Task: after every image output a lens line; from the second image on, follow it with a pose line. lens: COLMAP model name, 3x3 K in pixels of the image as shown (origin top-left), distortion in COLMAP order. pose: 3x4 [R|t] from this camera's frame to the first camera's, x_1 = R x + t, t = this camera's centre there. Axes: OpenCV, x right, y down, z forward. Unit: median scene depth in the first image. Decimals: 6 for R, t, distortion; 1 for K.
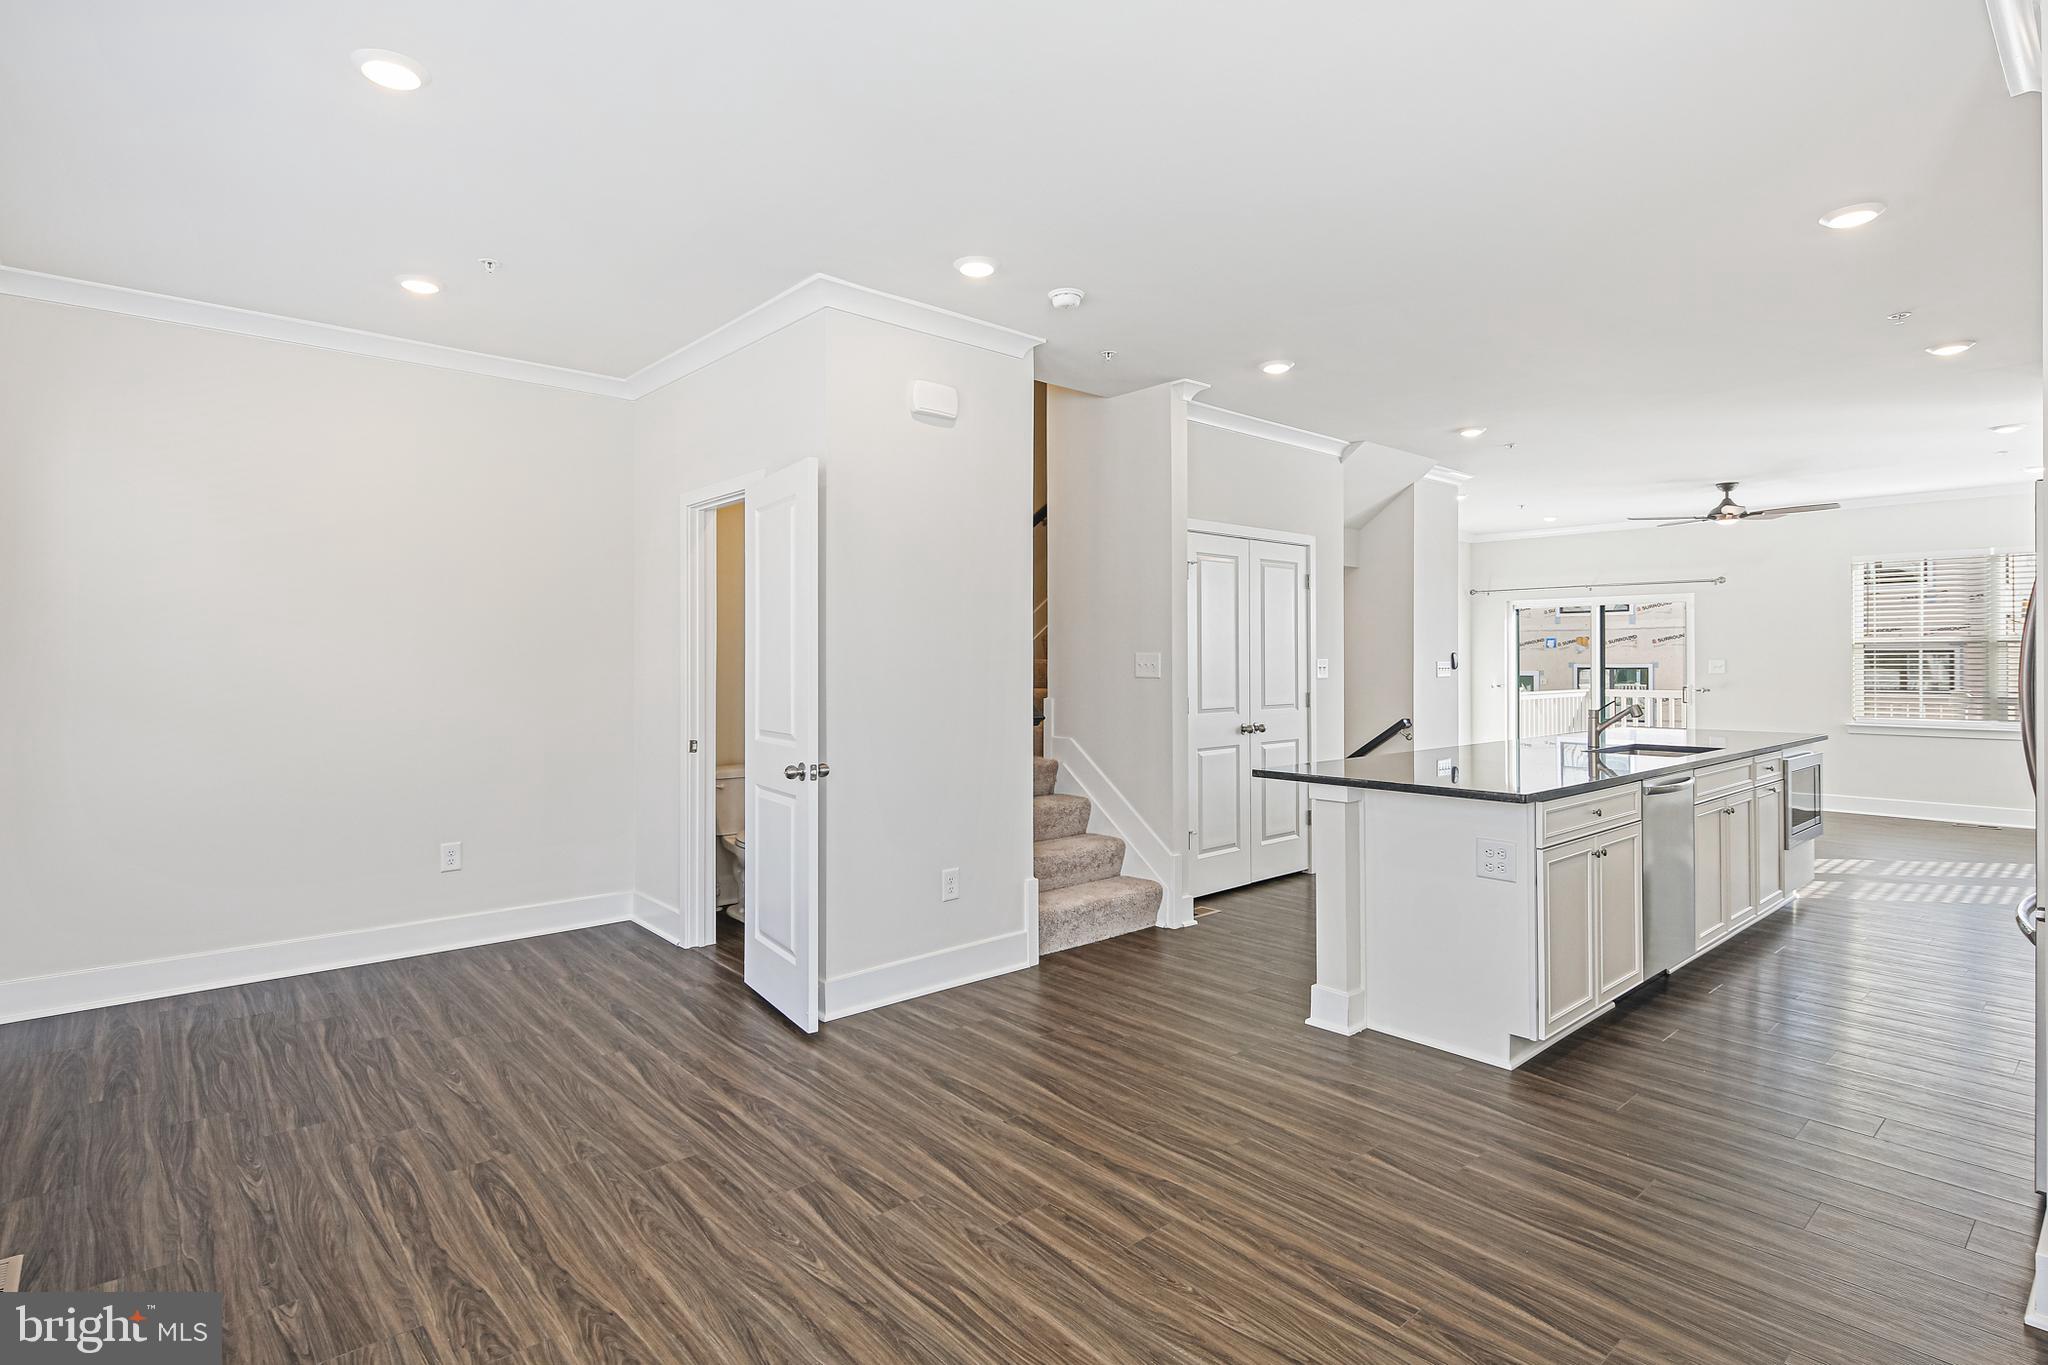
lens RADIAL K [[1005.3, 0, 1021.2], [0, 1005.3, 657.7], [0, 0, 1]] dist [-0.000238, -0.001455]
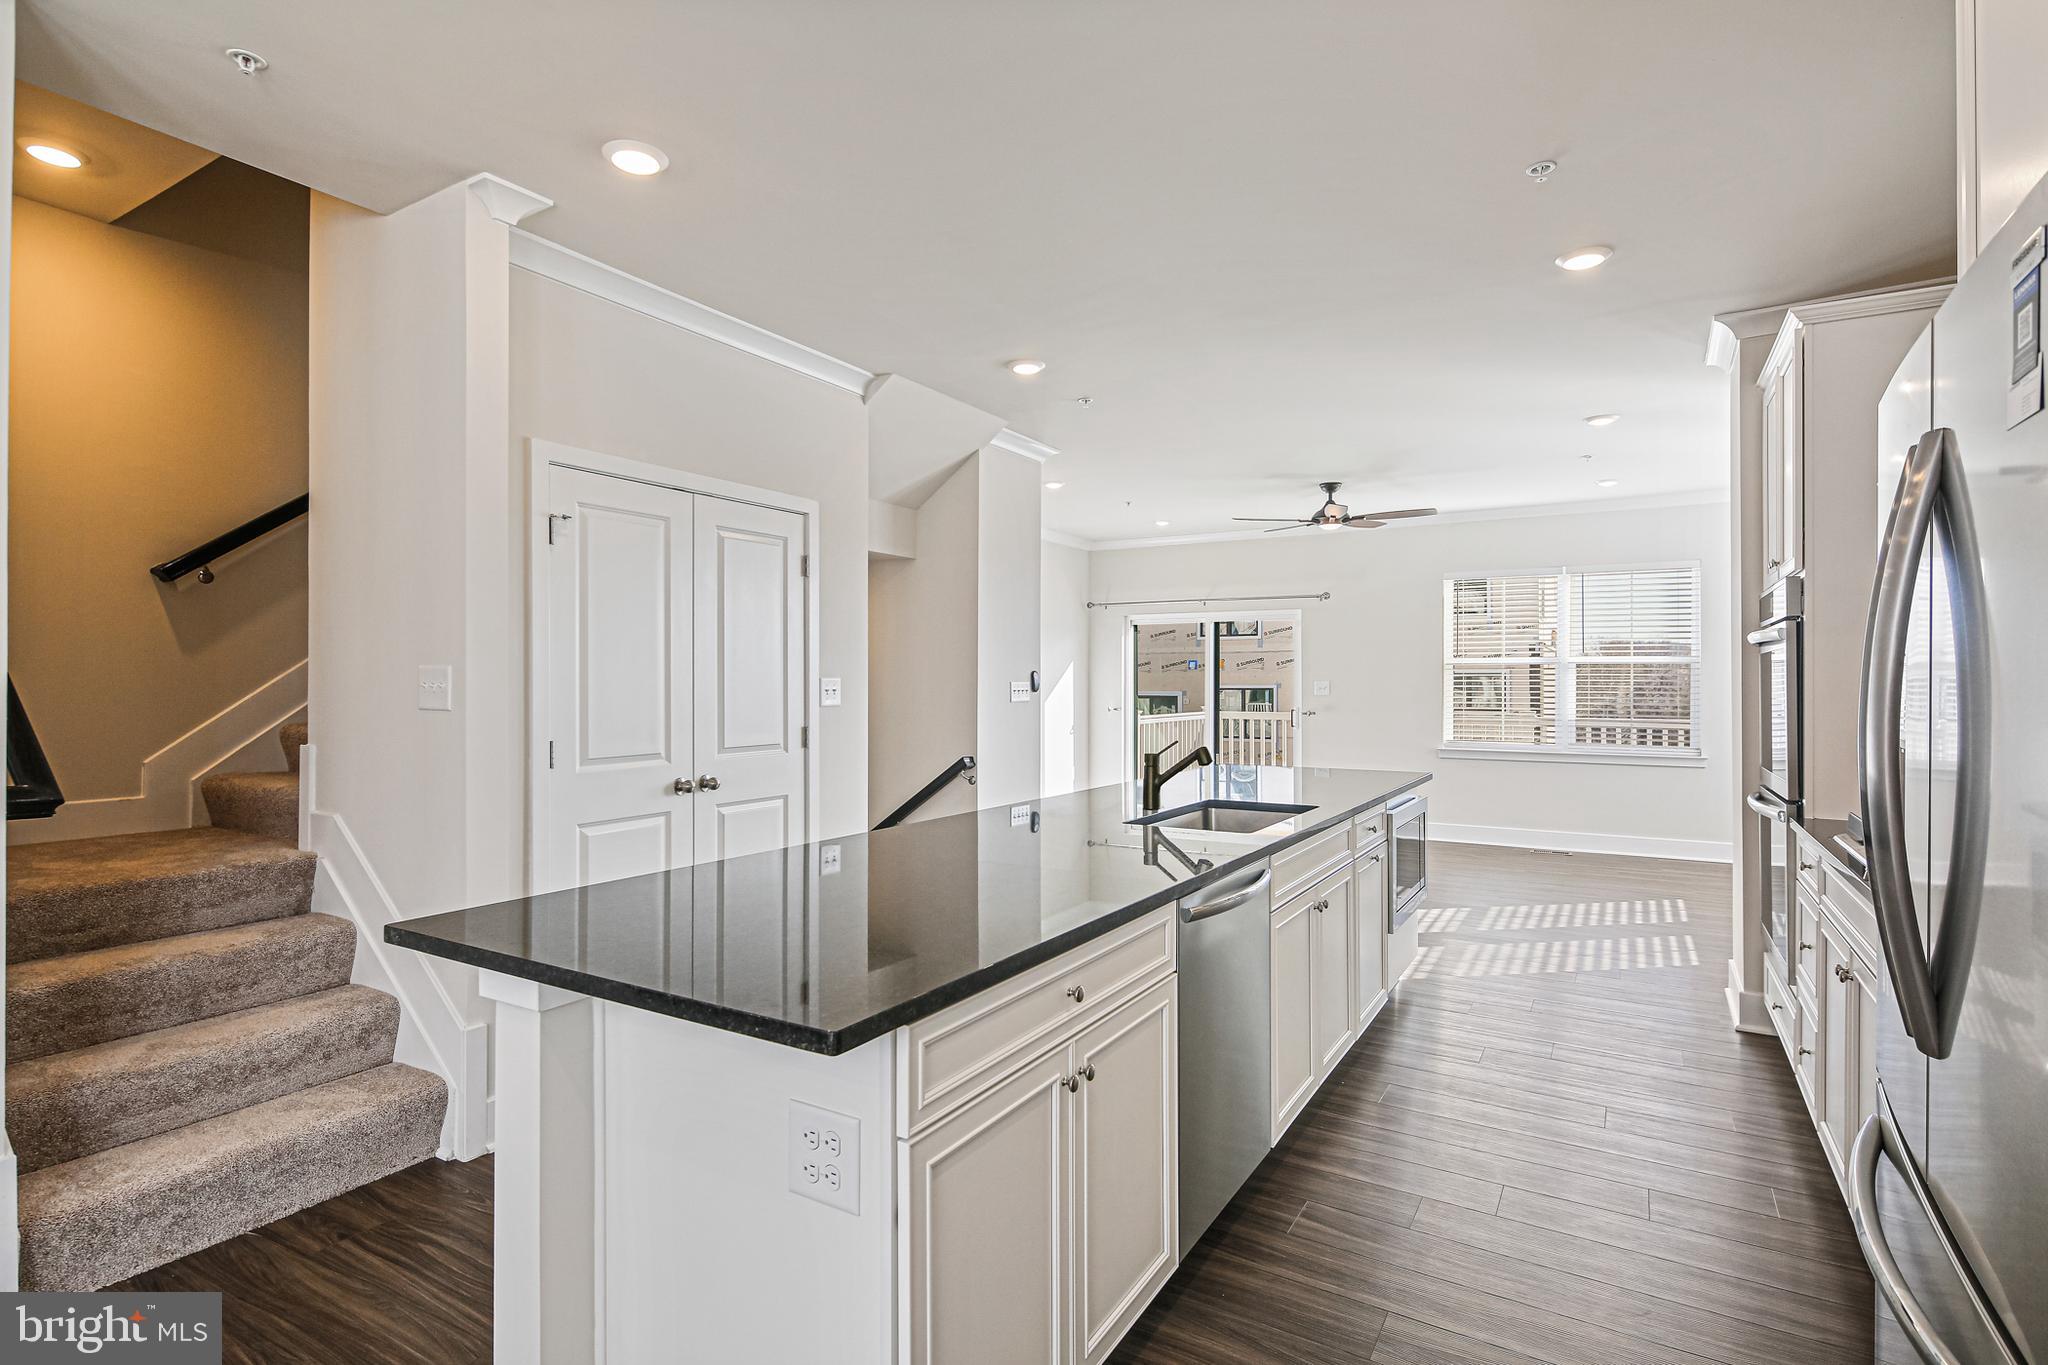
lens RADIAL K [[1005.3, 0, 1026.1], [0, 1005.3, 682.8], [0, 0, 1]] dist [-0.000238, -0.001455]
pose [[0.951435, 0.001414, 0.307848, 0.290854], [-0.002902, 0.999986, 0.004377, 0.001472], [-0.307837, -0.005058, 0.951426, 0.396679]]
